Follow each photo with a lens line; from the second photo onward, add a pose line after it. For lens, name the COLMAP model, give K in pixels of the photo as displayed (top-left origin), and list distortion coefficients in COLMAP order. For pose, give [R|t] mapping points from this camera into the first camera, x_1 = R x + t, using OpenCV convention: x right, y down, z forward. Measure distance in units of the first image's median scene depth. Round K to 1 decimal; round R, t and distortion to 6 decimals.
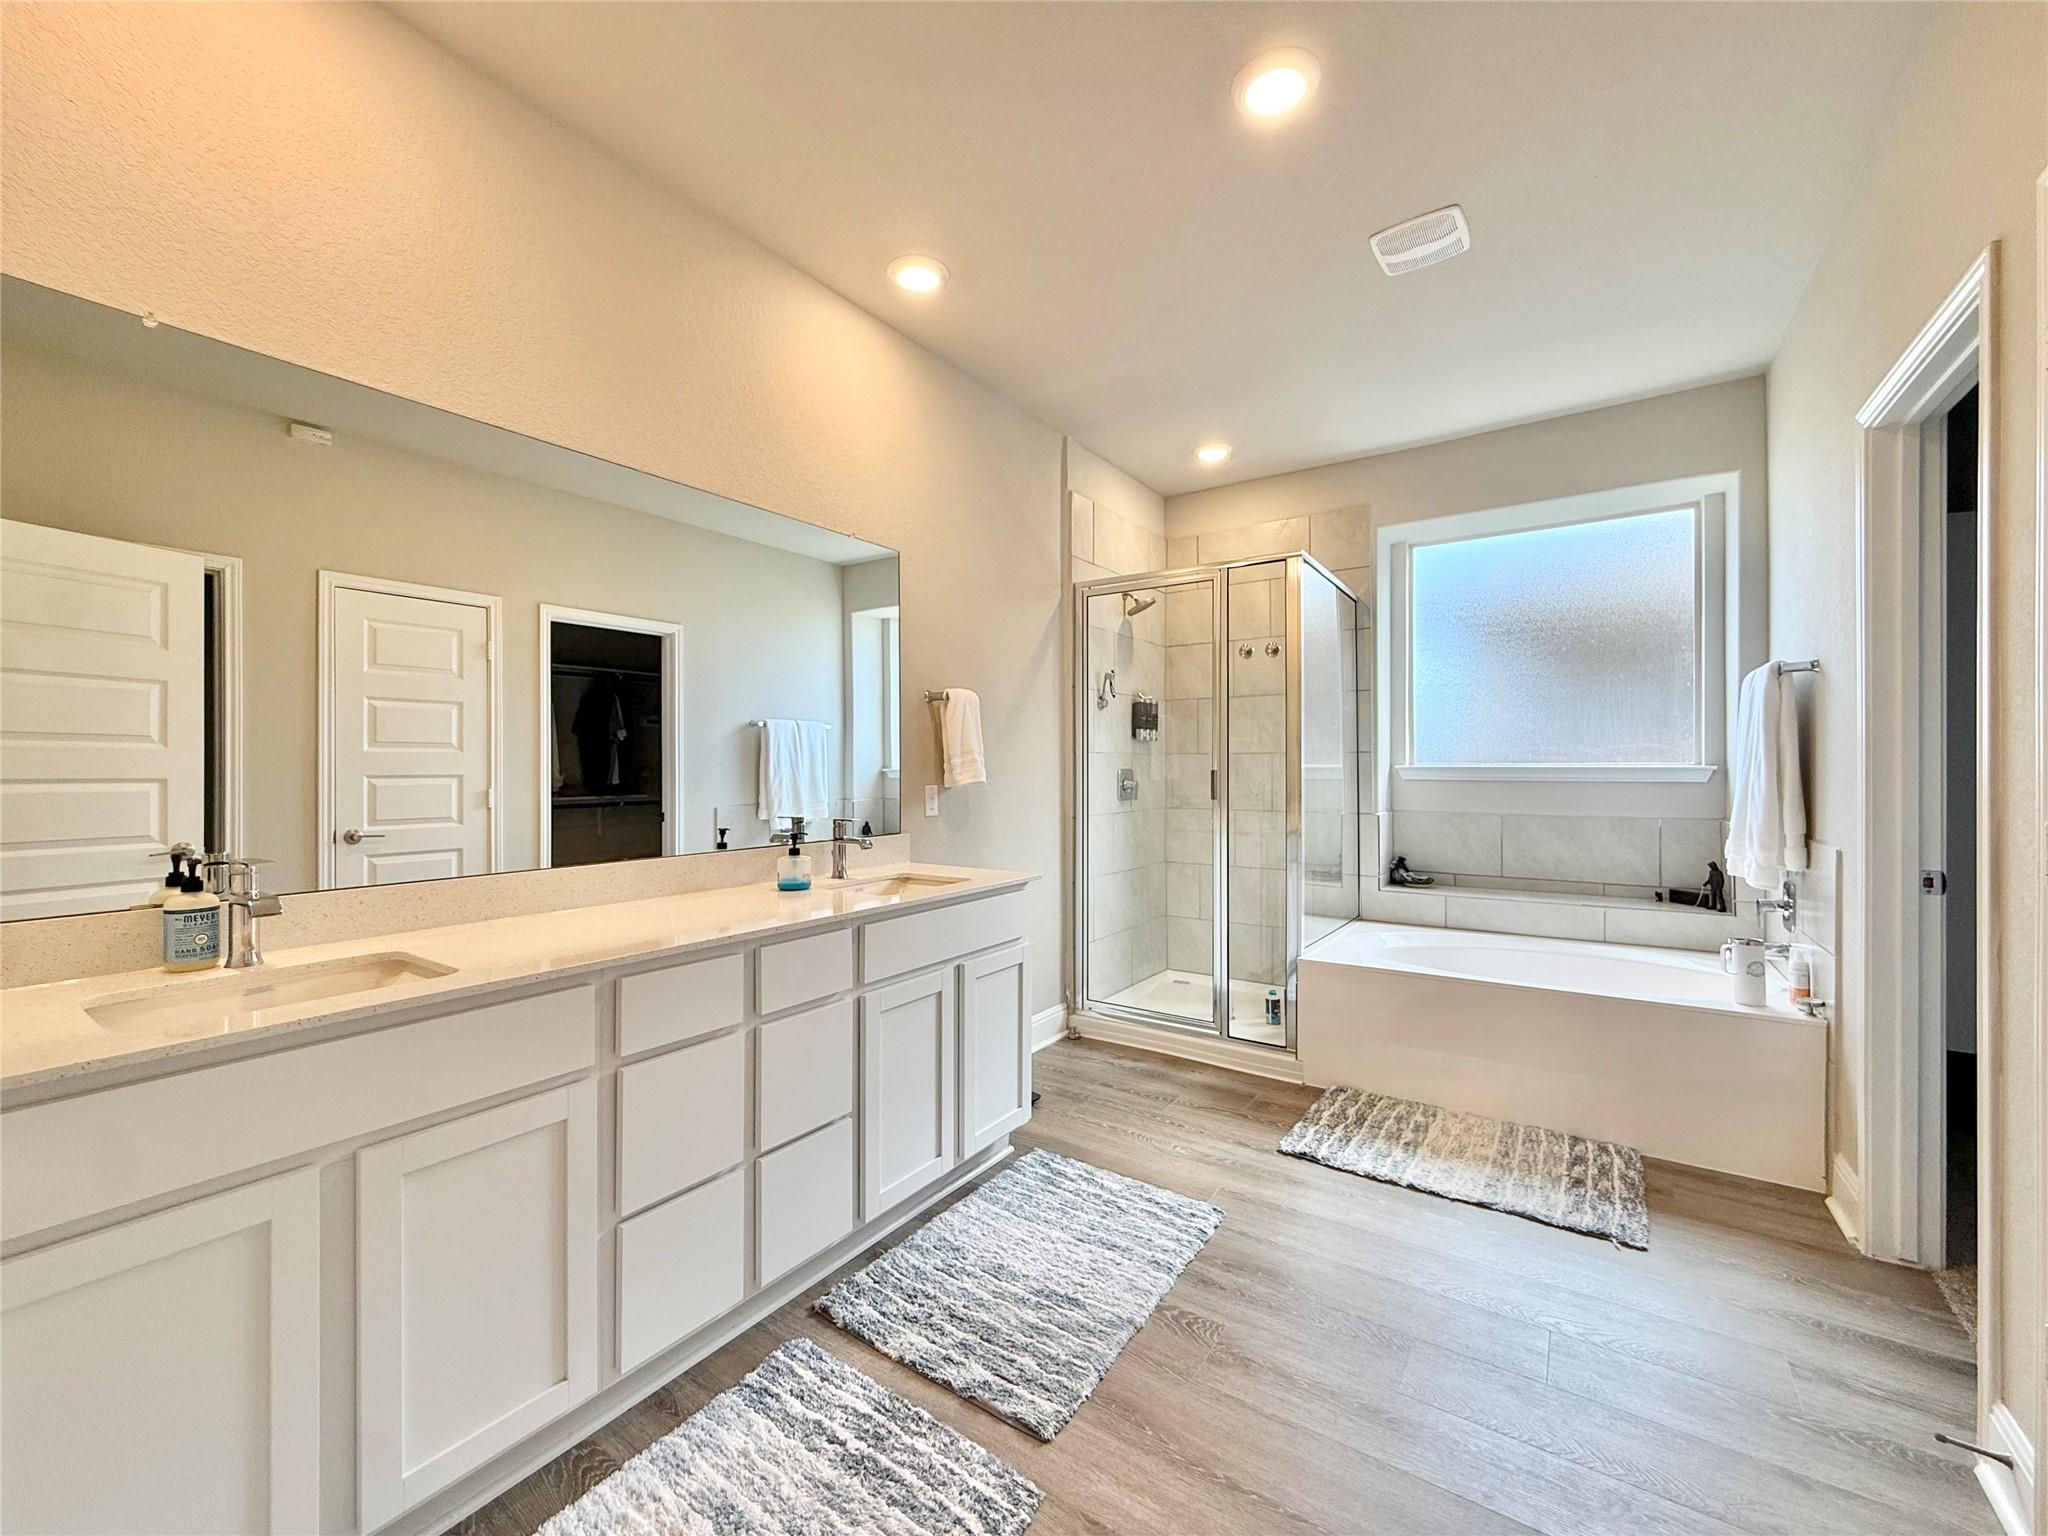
lens RADIAL K [[818.0, 0, 1026.3], [0, 818.0, 769.3], [0, 0, 1]] dist [0.001895, 0.000161]
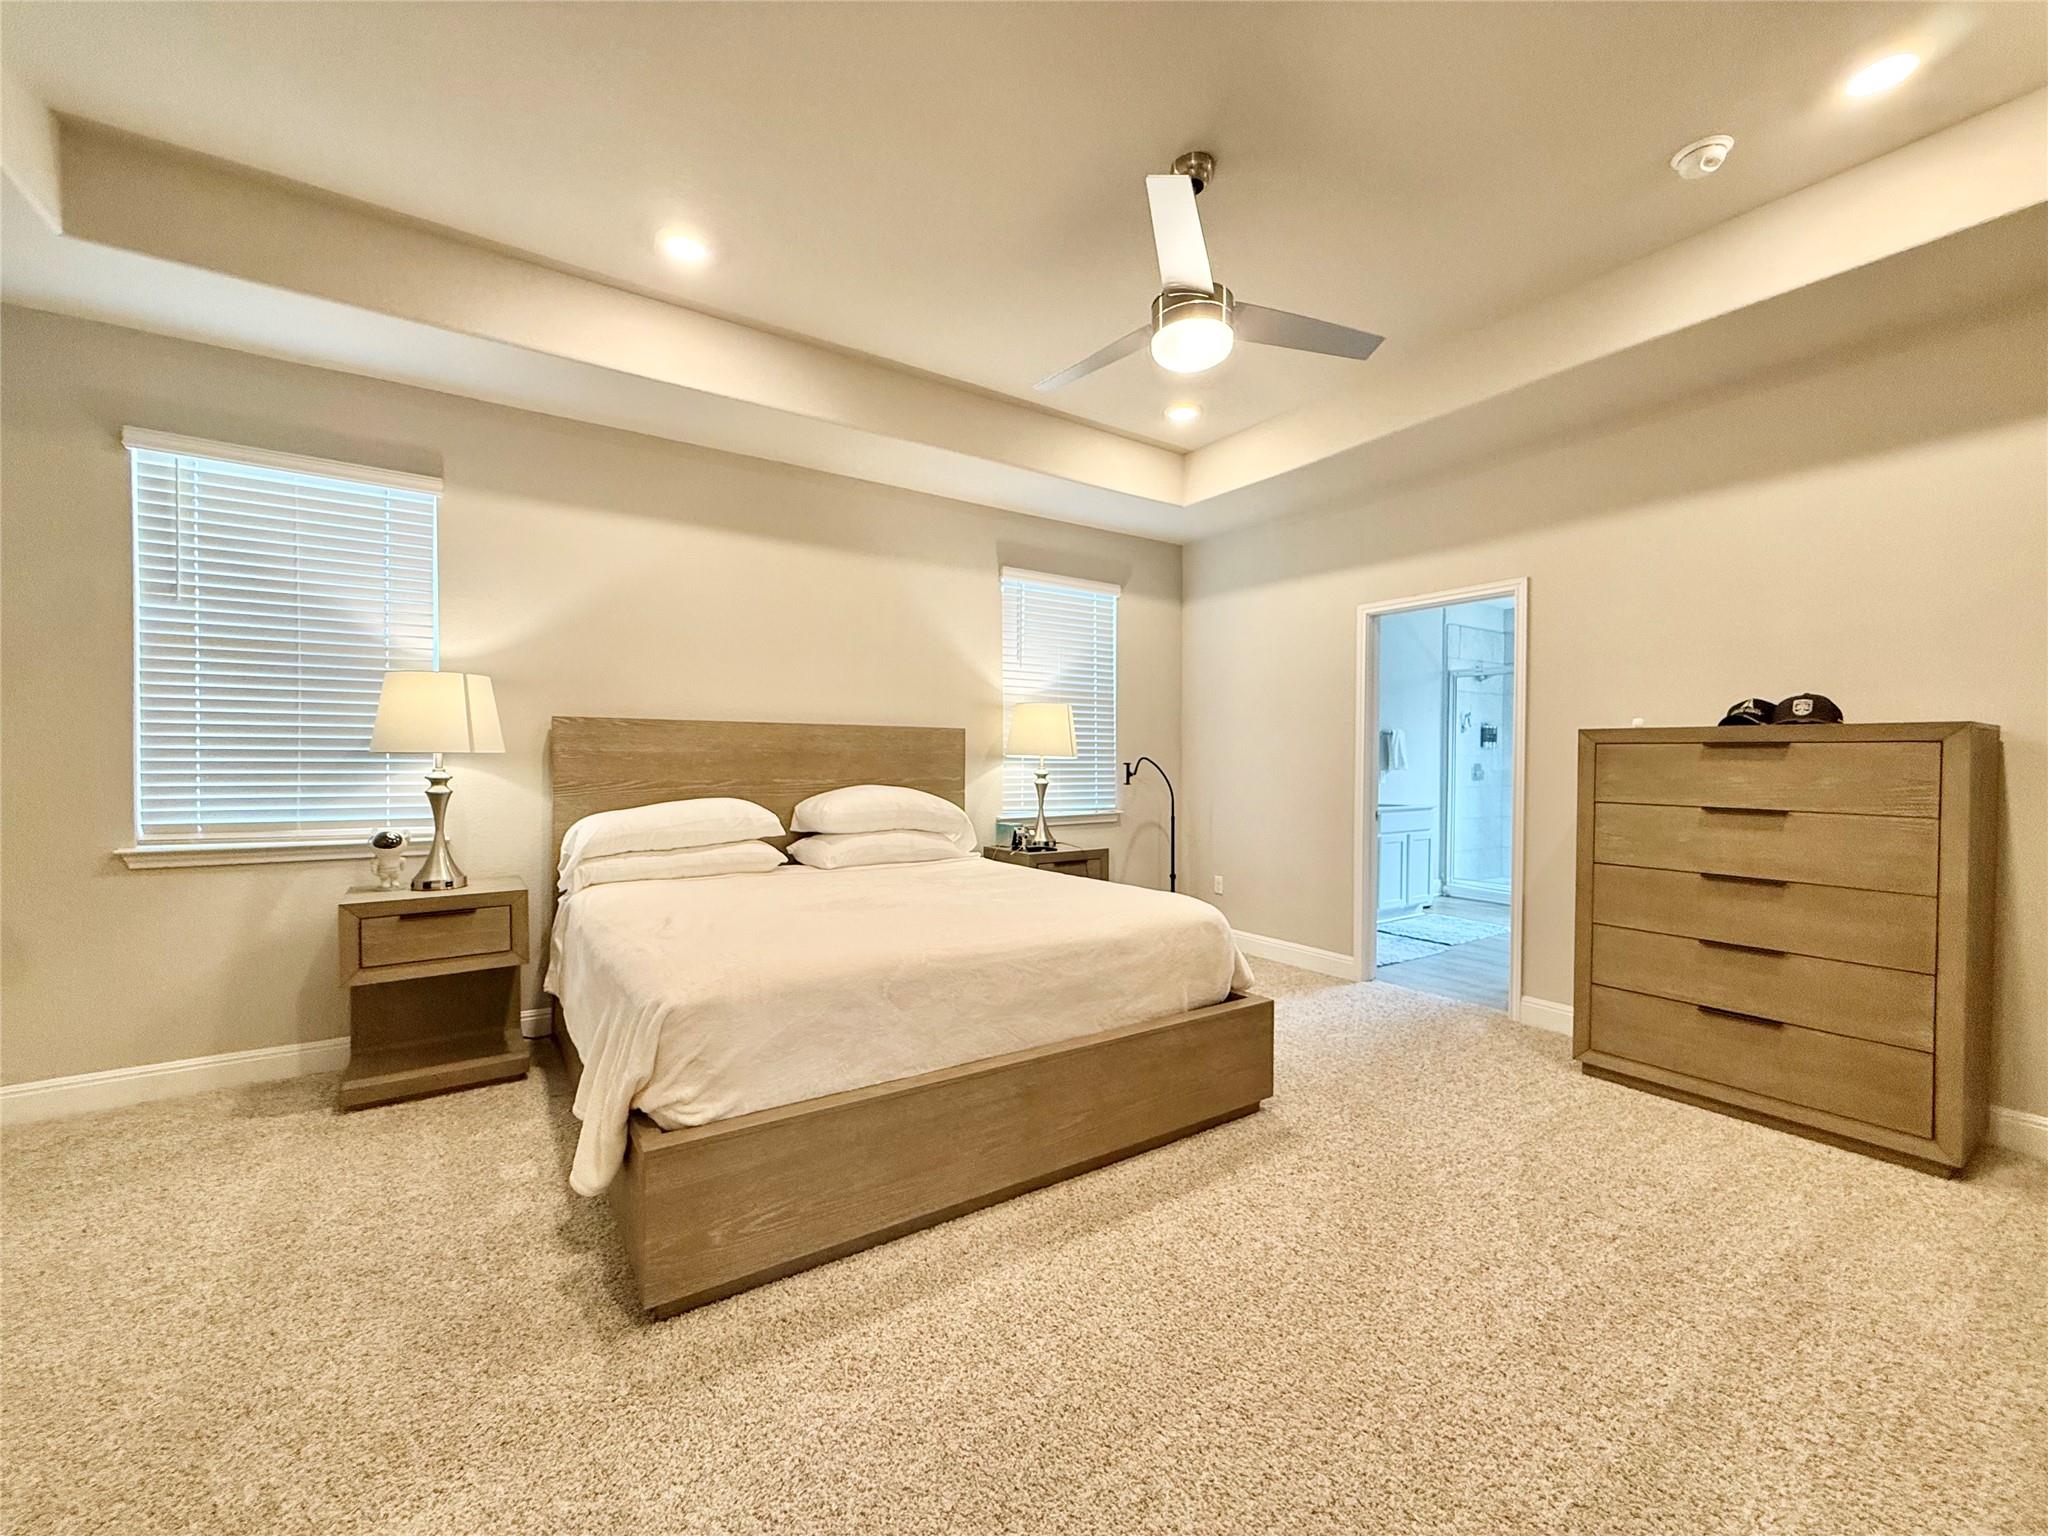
lens RADIAL K [[818.0, 0, 1030.4], [0, 818.0, 768.2], [0, 0, 1]] dist [0.001895, 0.000161]
pose [[0.929840, 0.014138, -0.367693, -0.141987], [-0.008390, 0.999816, 0.017226, -0.013332], [0.367869, -0.012932, 0.929788, -1.141846]]
